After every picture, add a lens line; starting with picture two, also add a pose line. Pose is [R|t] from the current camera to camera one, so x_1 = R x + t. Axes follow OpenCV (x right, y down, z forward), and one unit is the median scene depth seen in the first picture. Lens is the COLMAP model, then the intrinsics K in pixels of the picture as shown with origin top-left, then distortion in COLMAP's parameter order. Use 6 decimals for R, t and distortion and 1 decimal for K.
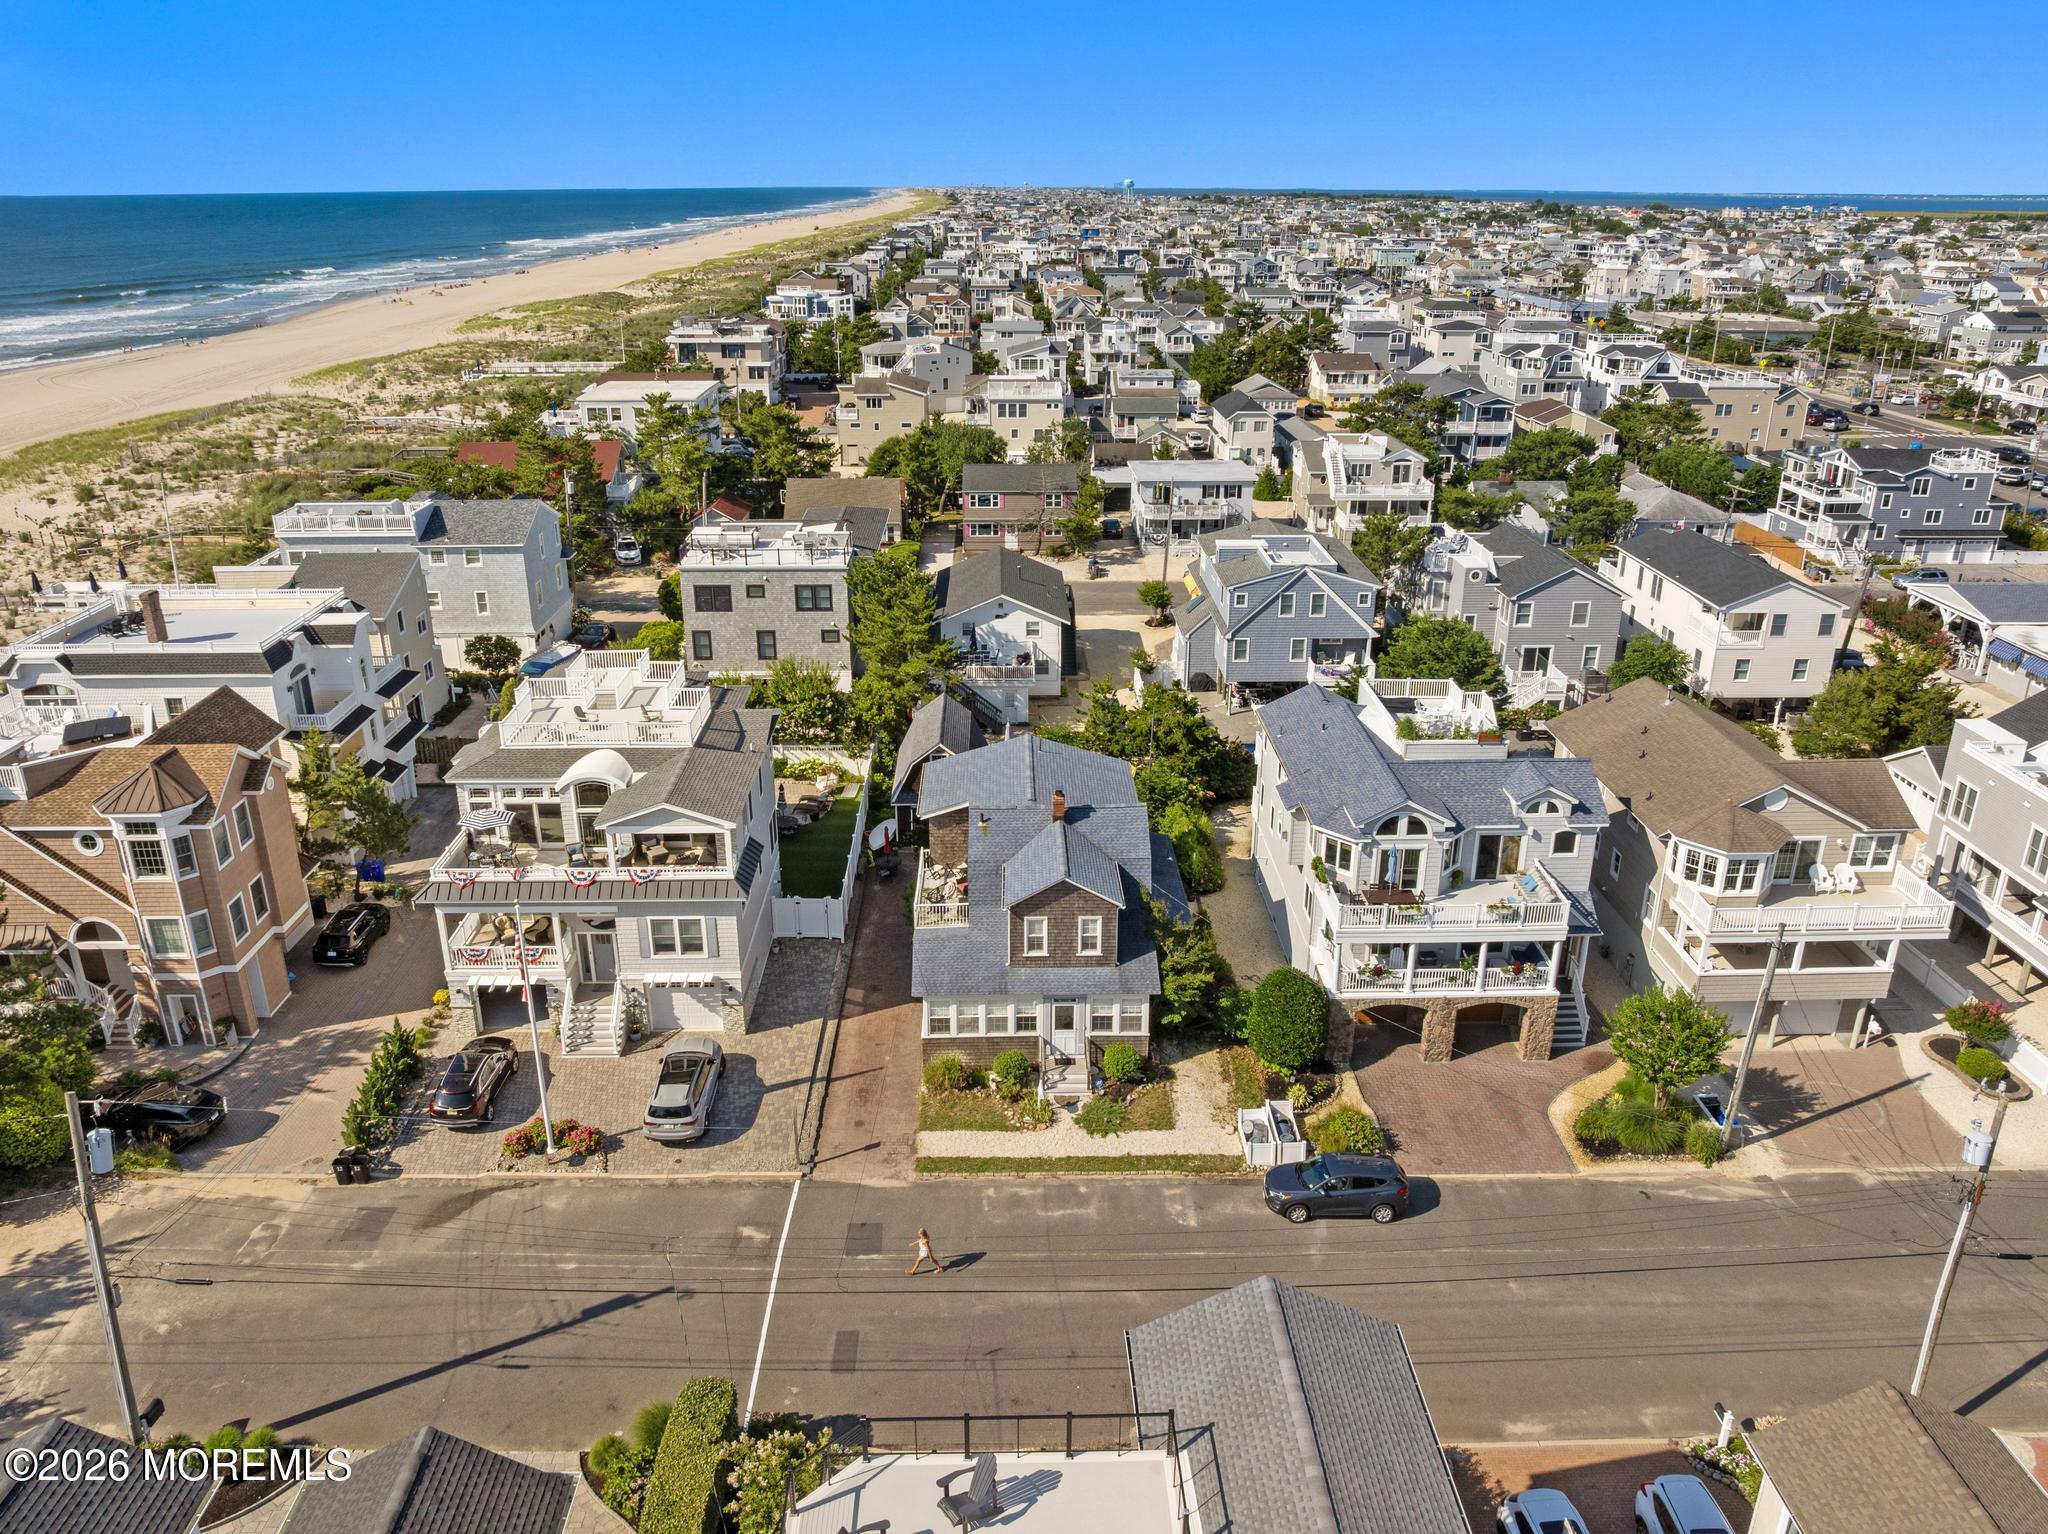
lens RADIAL K [[1482.4, 0, 1033.0], [0, 1482.4, 762.4], [0, 0, 1]] dist [-0.037434, -0.005618]
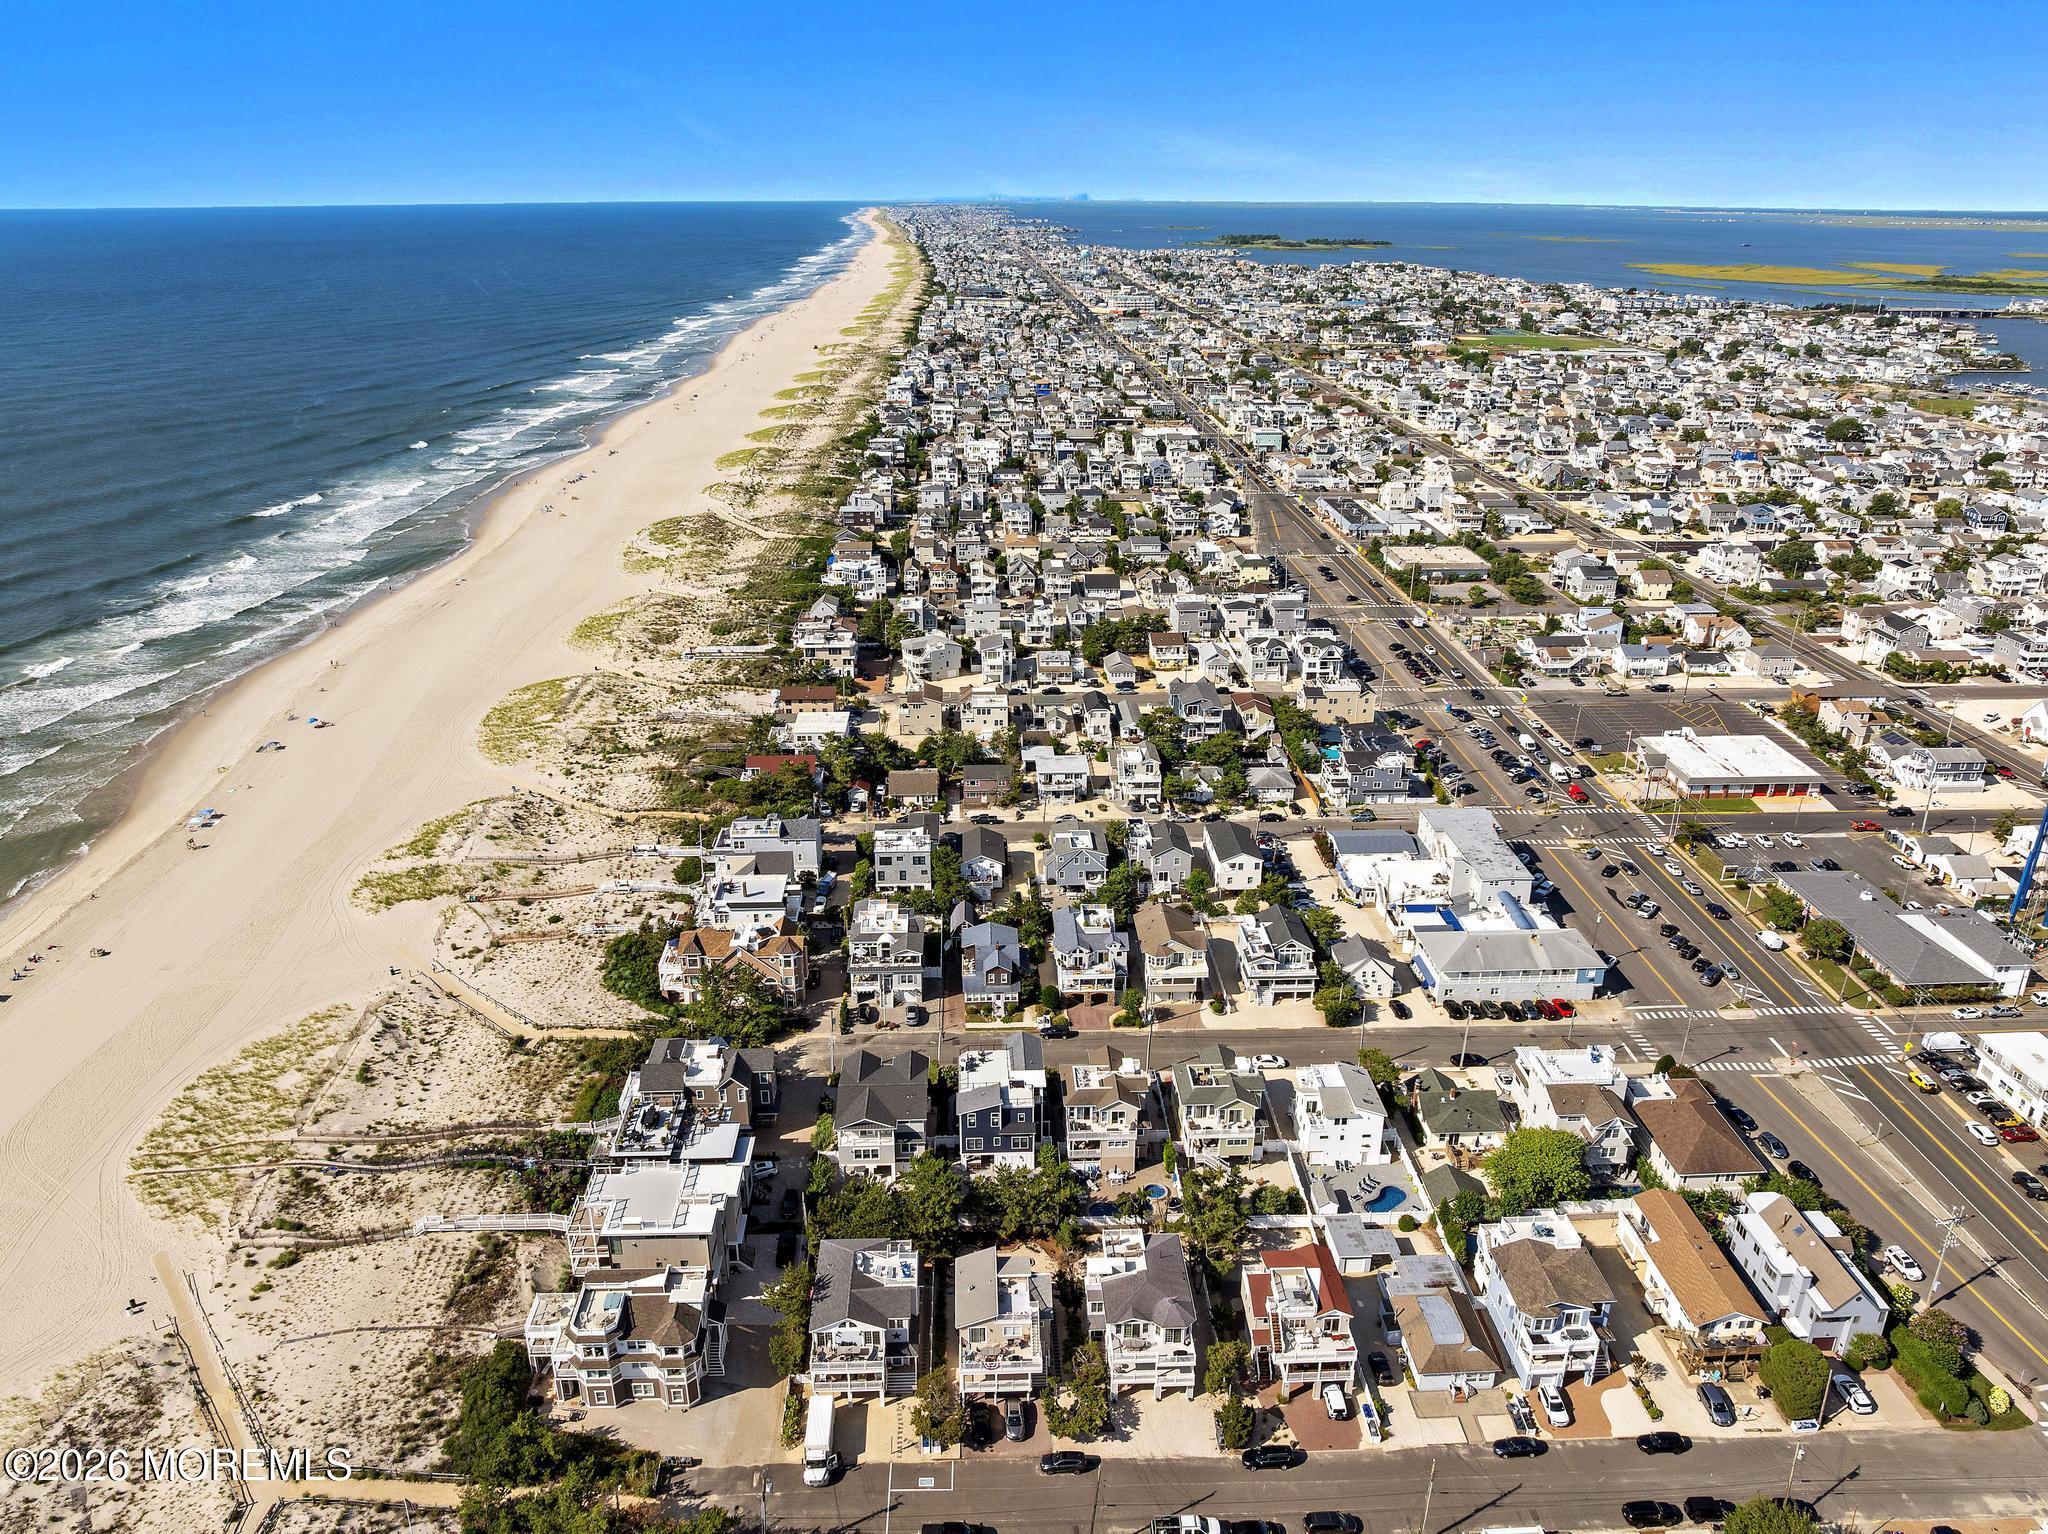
lens RADIAL K [[1448.5, 0, 1024.0], [0, 1448.5, 767.0], [0, 0, 1]] dist [-0.040567, 0.003617]
pose [[0.999872, -0.007506, 0.014117, 0.040569], [0.007449, 0.999964, 0.004137, -0.501490], [-0.014147, -0.004031, 0.999892, -3.129728]]
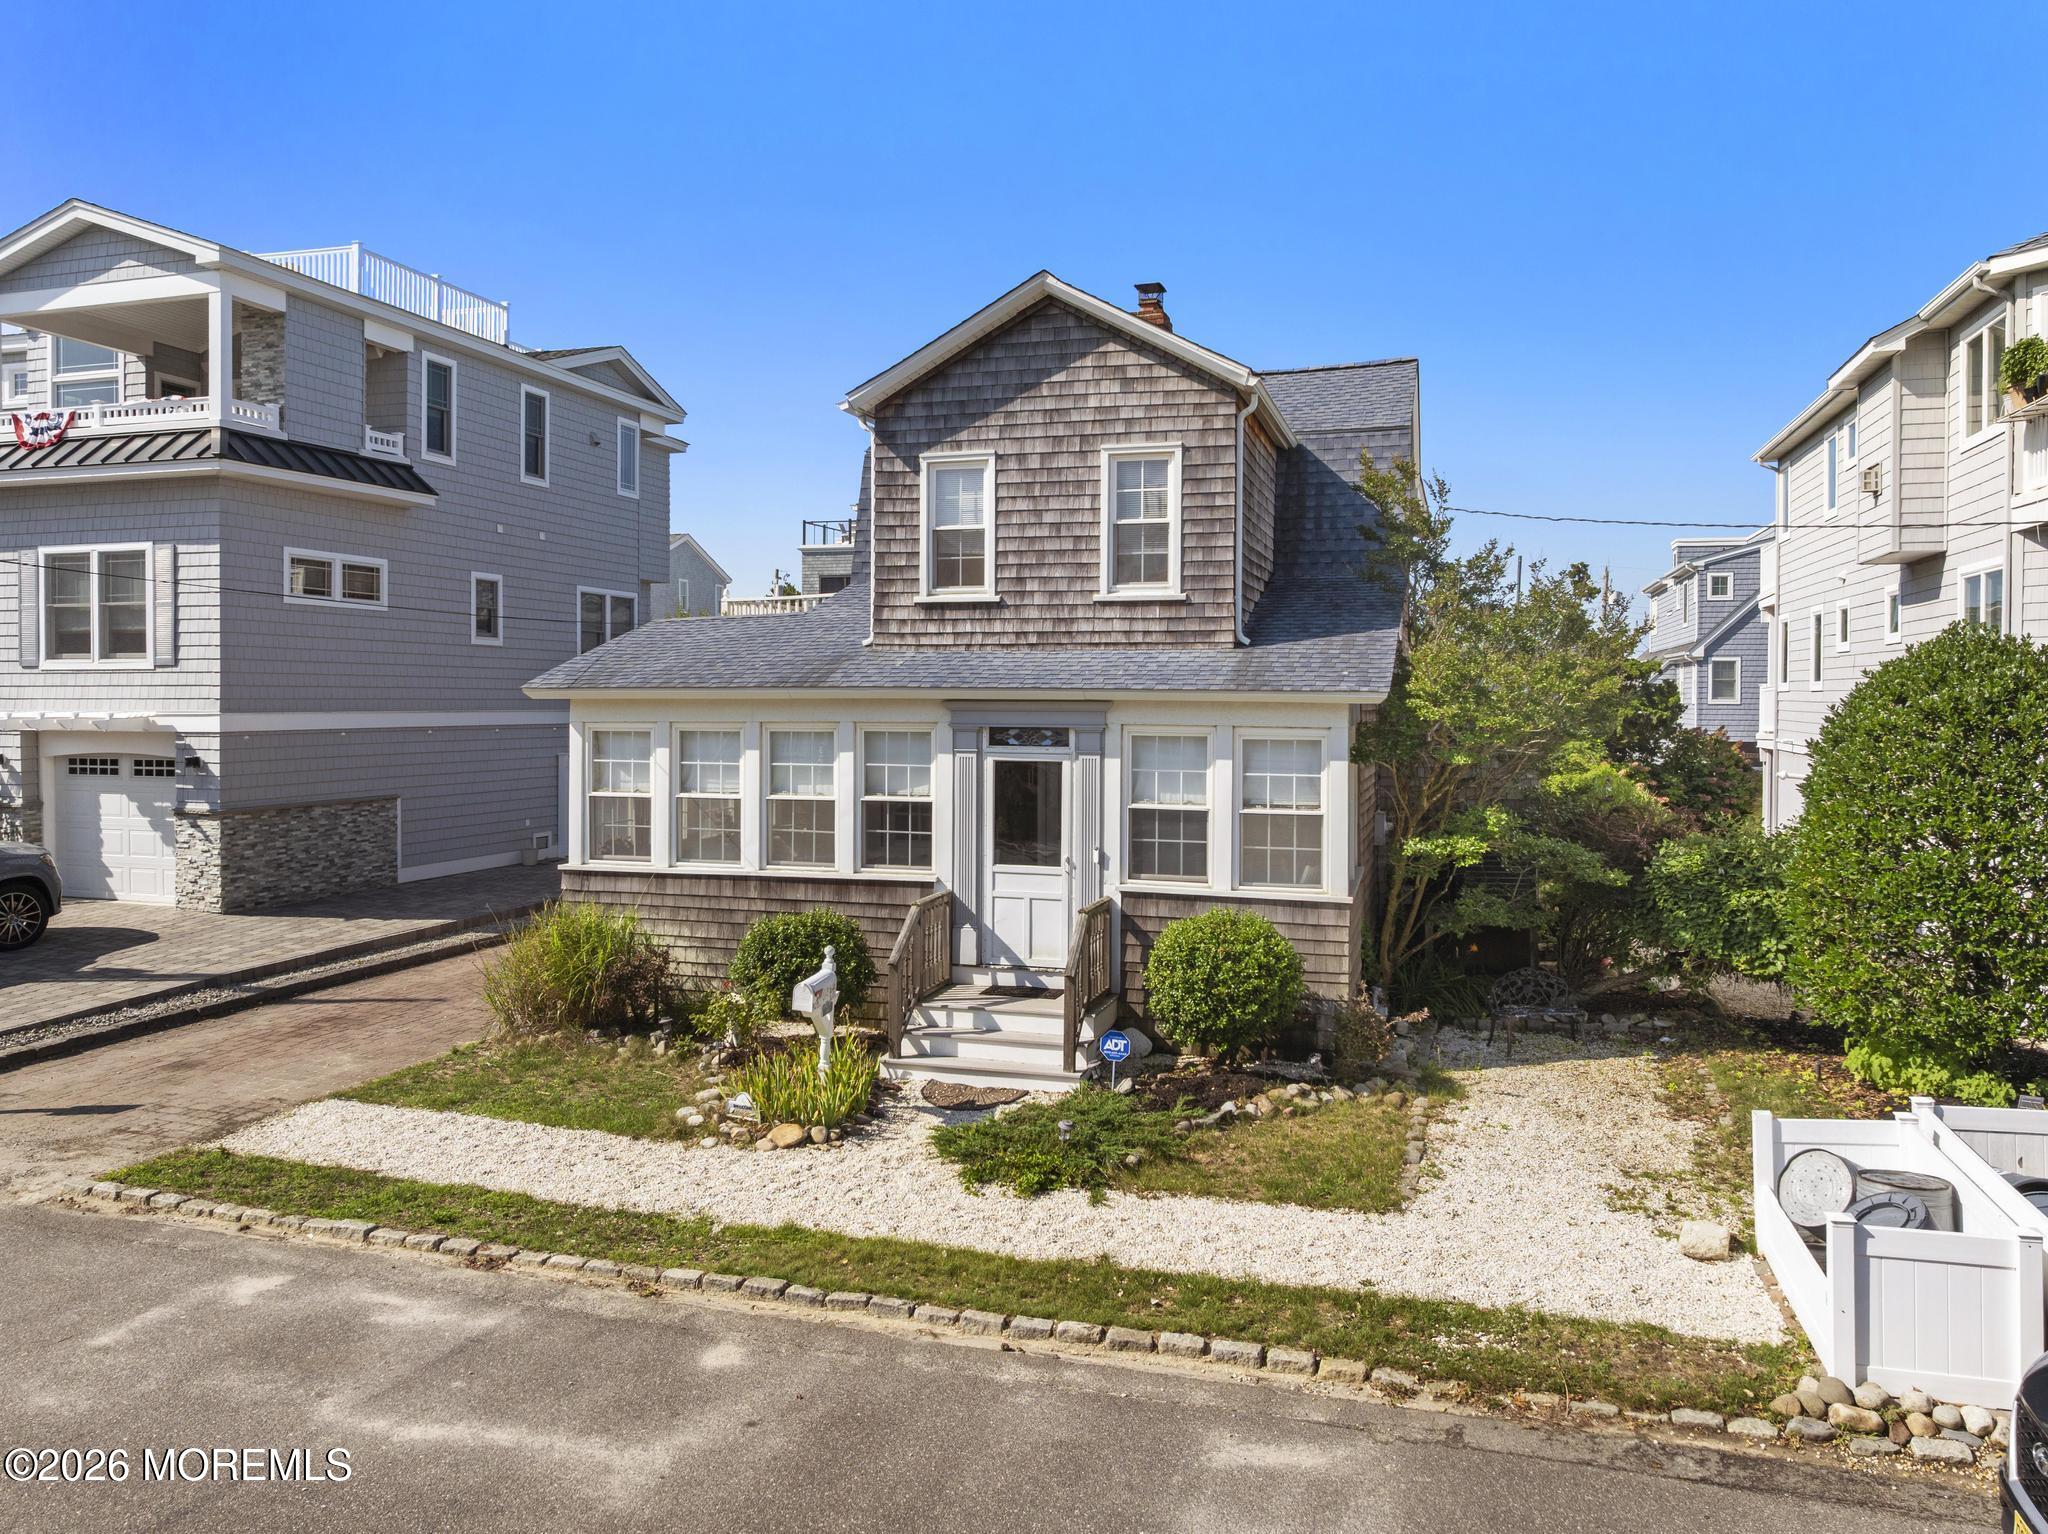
lens RADIAL K [[1470.8, 0, 1030.5], [0, 1470.8, 733.7], [0, 0, 1]] dist [-0.044459, 0.011404]
pose [[0.951657, 0.008135, -0.307055, 0.101121], [-0.113380, 0.938359, -0.326539, 0.240833], [0.285472, 0.345567, 0.893918, 0.742701]]
